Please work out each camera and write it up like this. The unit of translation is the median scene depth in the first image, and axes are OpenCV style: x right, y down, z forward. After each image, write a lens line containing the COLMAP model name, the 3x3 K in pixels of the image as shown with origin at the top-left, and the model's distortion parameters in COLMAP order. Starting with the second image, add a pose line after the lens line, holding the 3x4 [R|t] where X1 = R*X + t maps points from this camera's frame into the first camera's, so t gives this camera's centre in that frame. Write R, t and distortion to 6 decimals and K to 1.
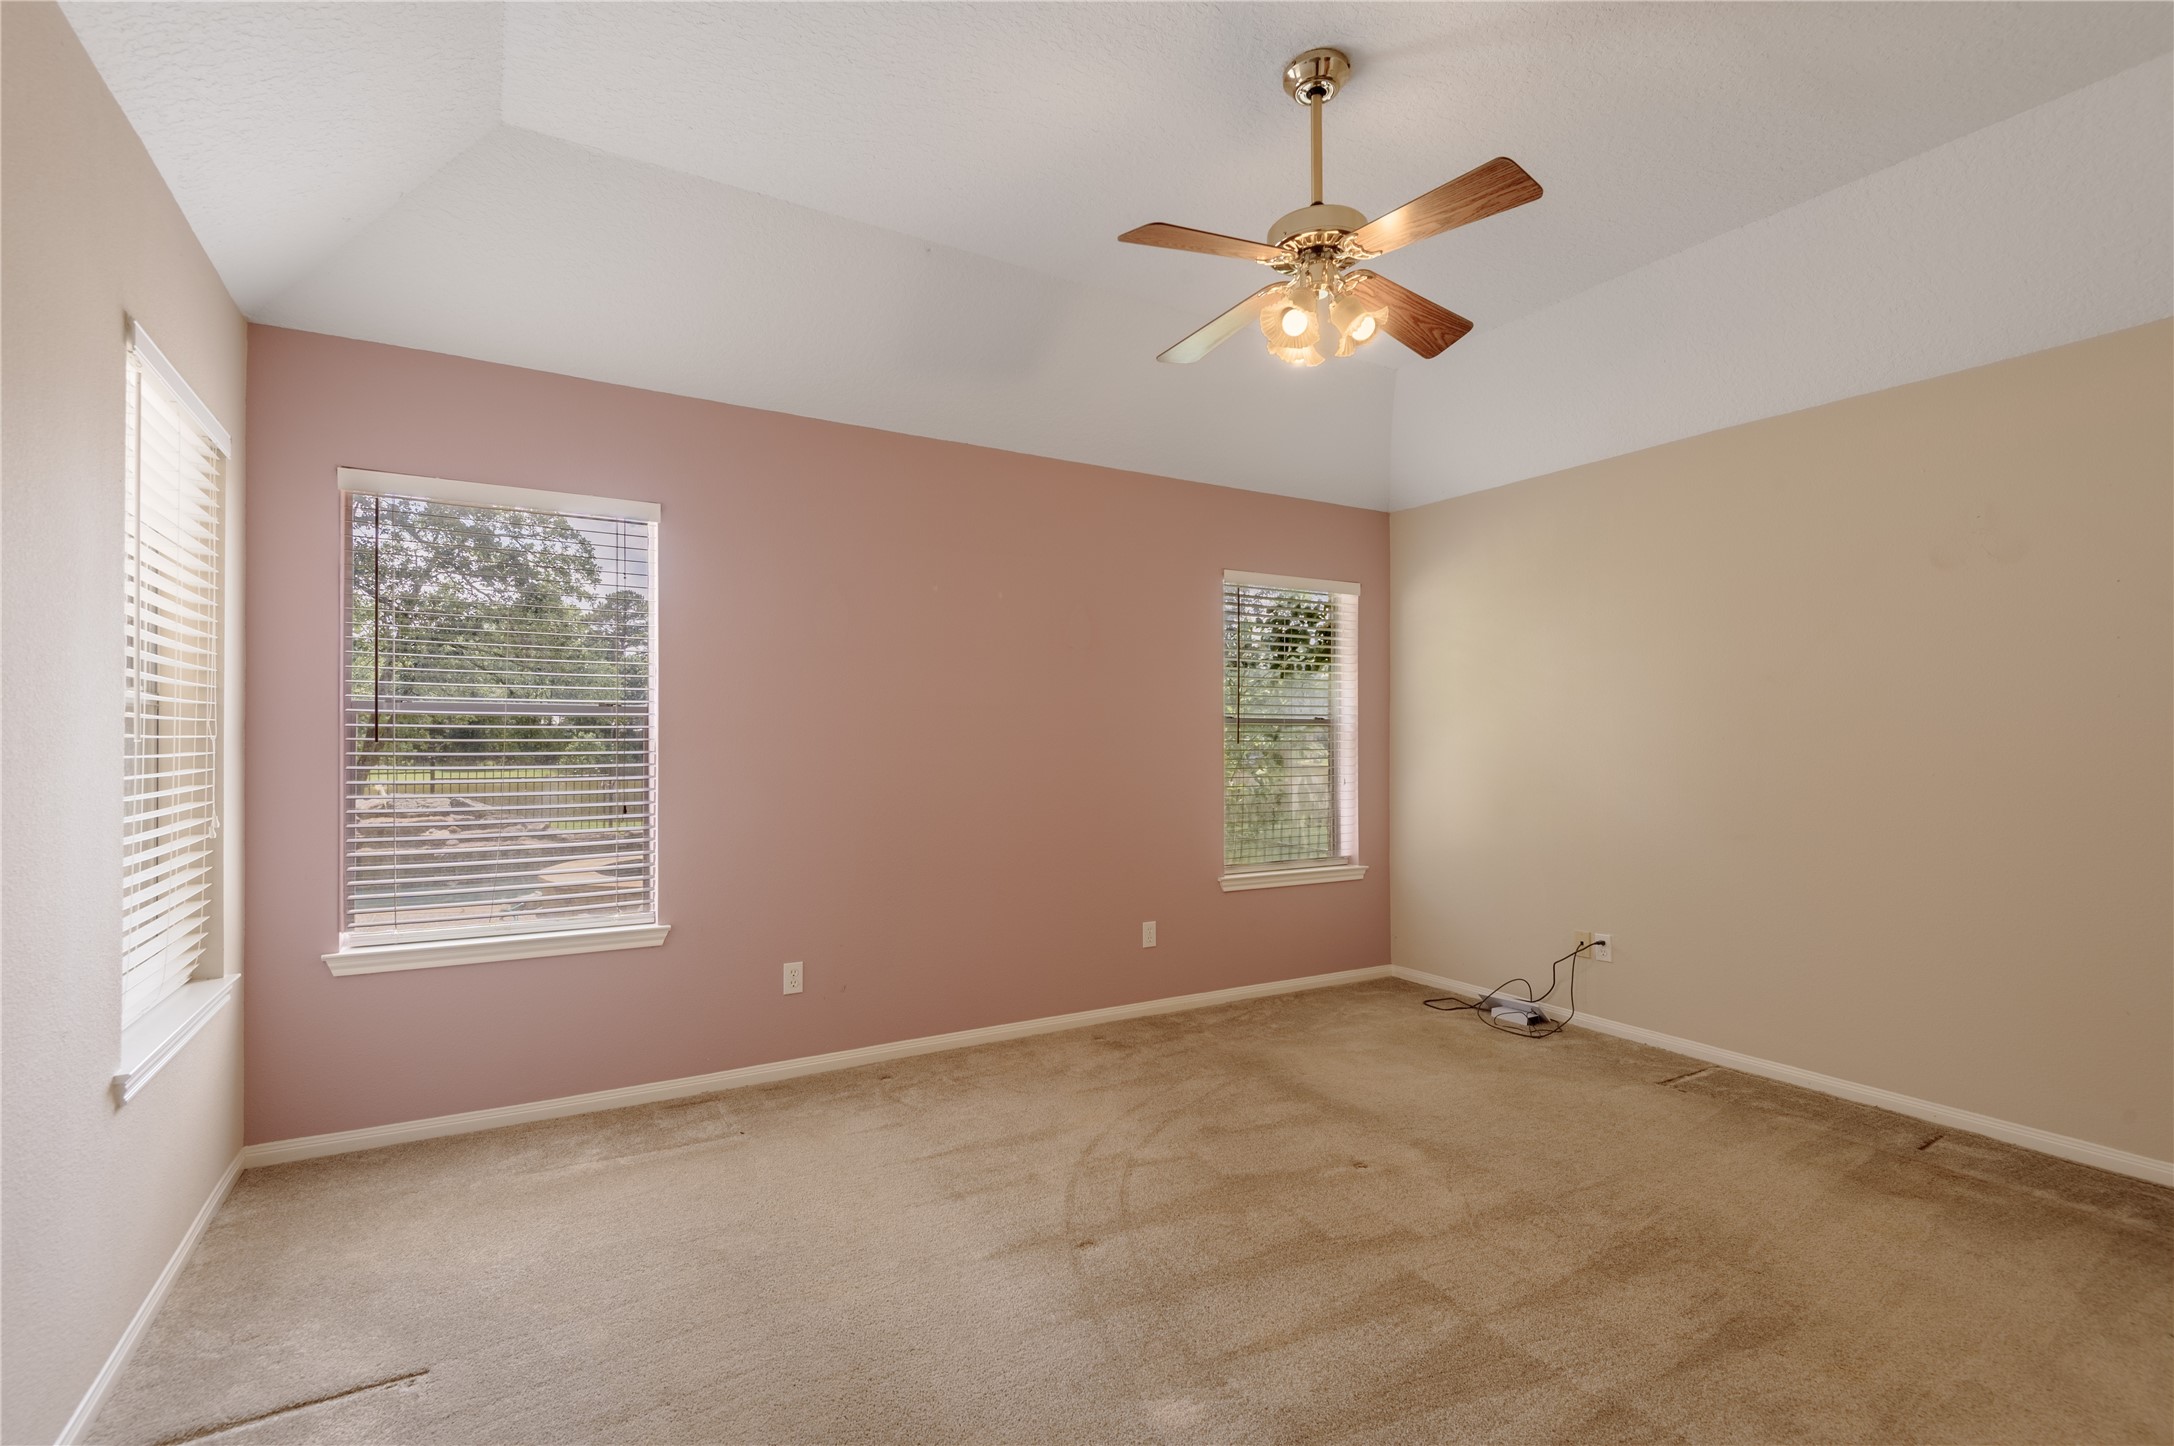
lens RADIAL K [[1030.5, 0, 1087.0], [0, 1030.5, 723.0], [0, 0, 1]] dist [0.001843, -0.000109]
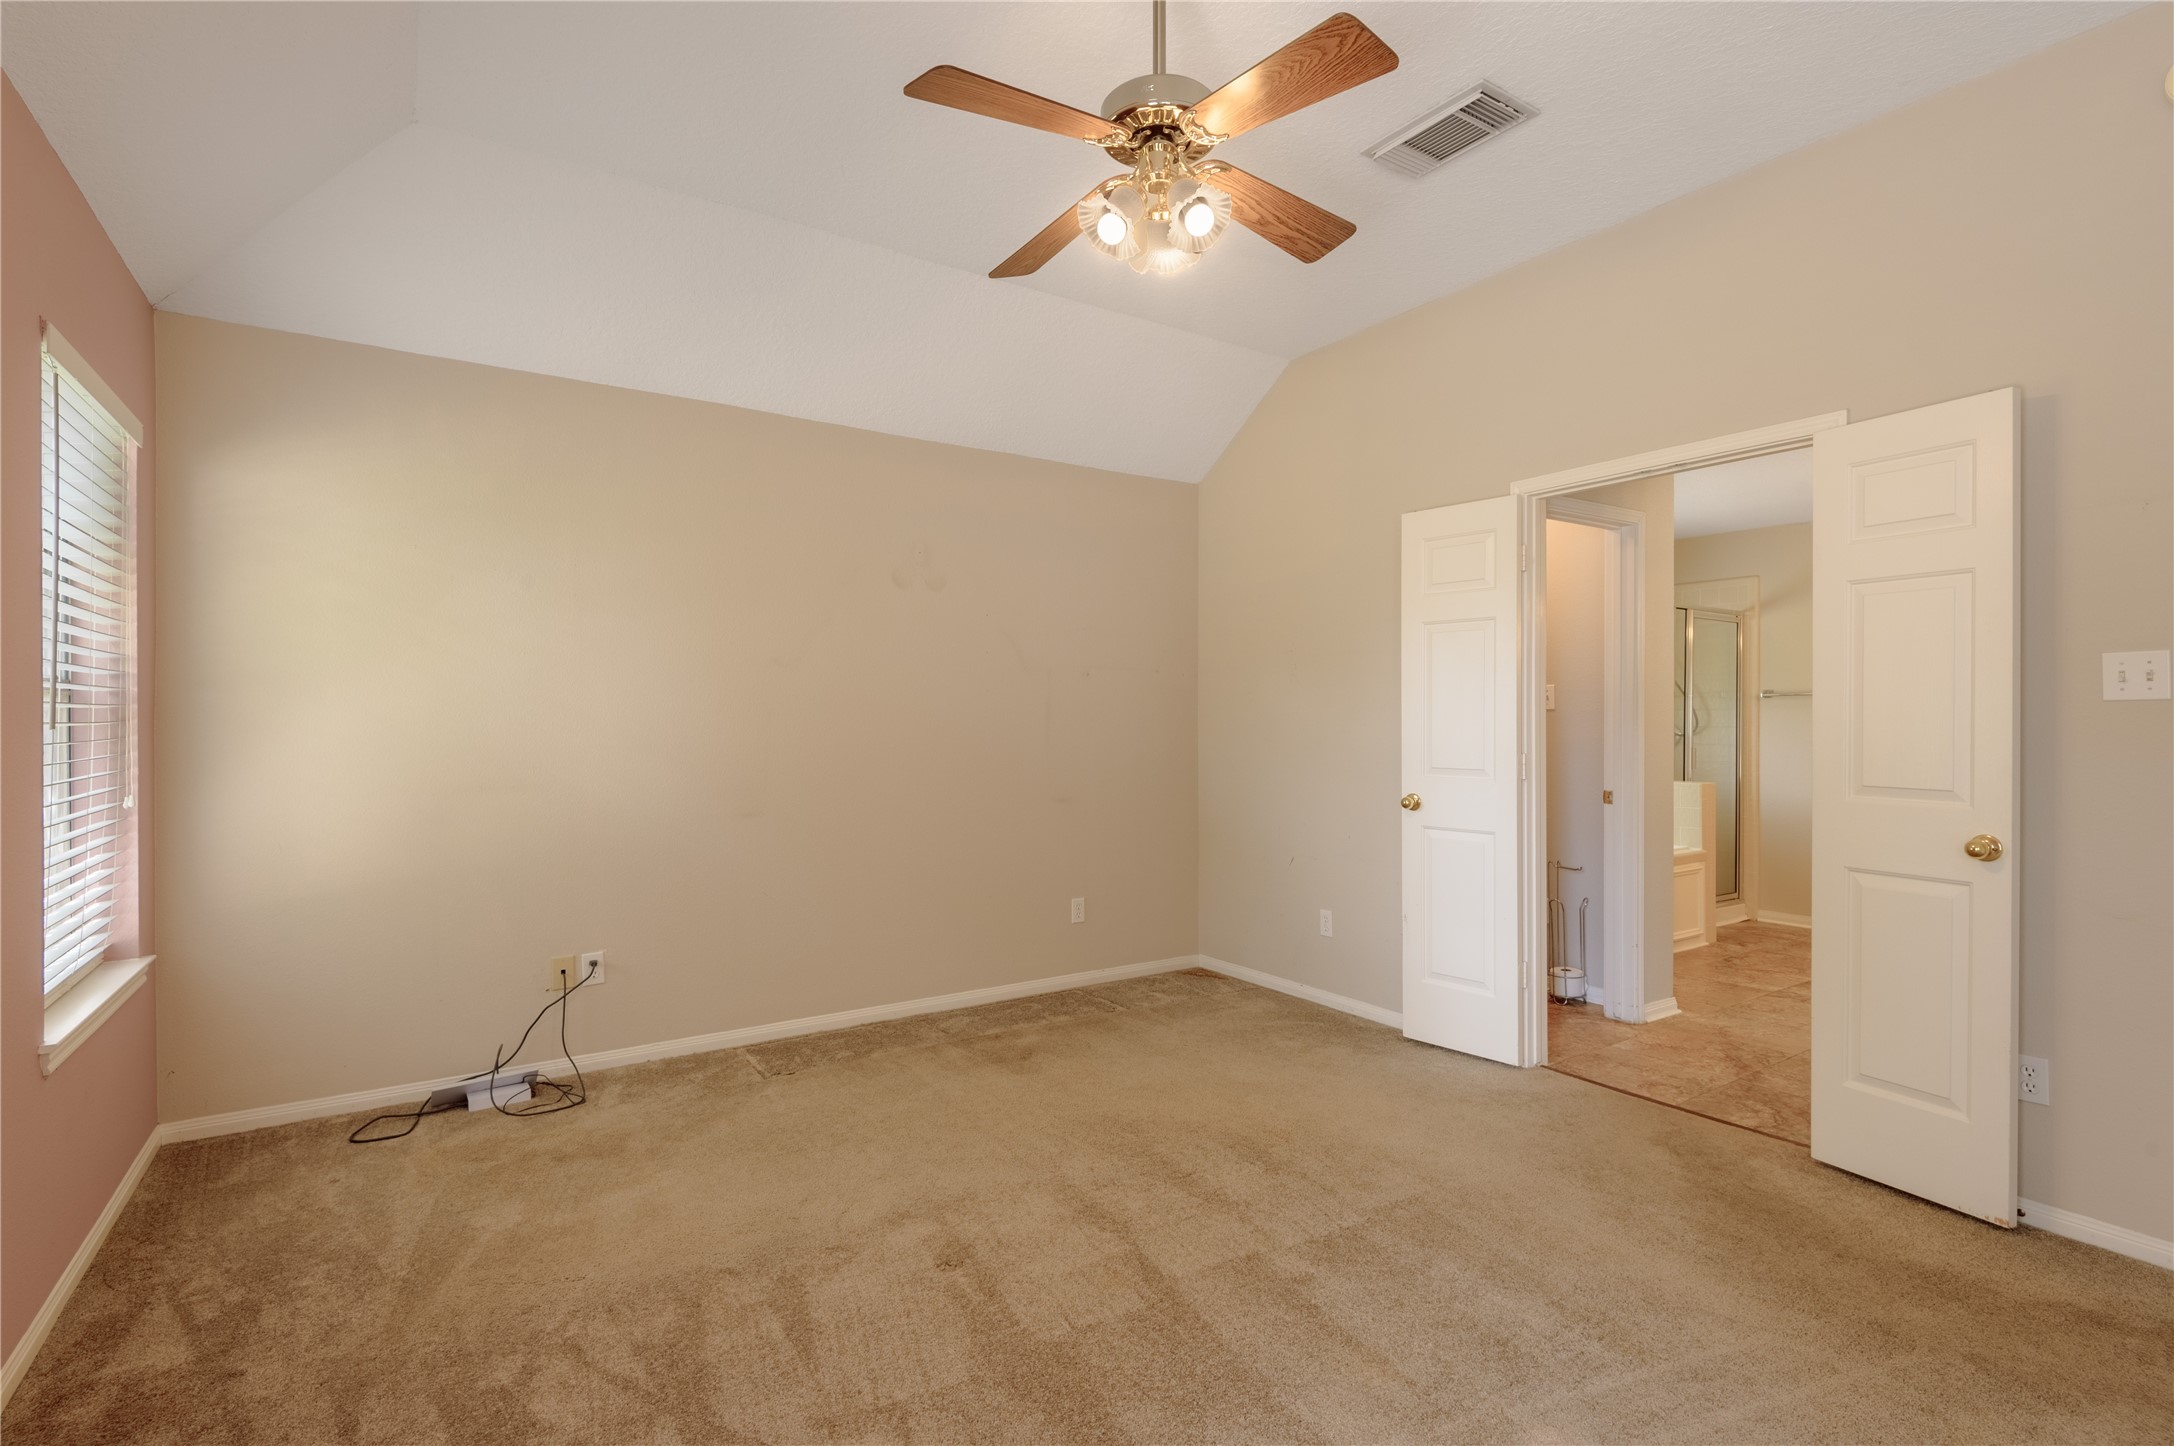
lens RADIAL K [[1030.5, 0, 1087.0], [0, 1030.5, 723.0], [0, 0, 1]] dist [0.001843, -0.000109]
pose [[-0.017448, -0.013467, 0.999757, -0.397727], [0.003445, 0.999903, 0.013529, 0.011911], [-0.999842, 0.003680, -0.017400, 0.733281]]
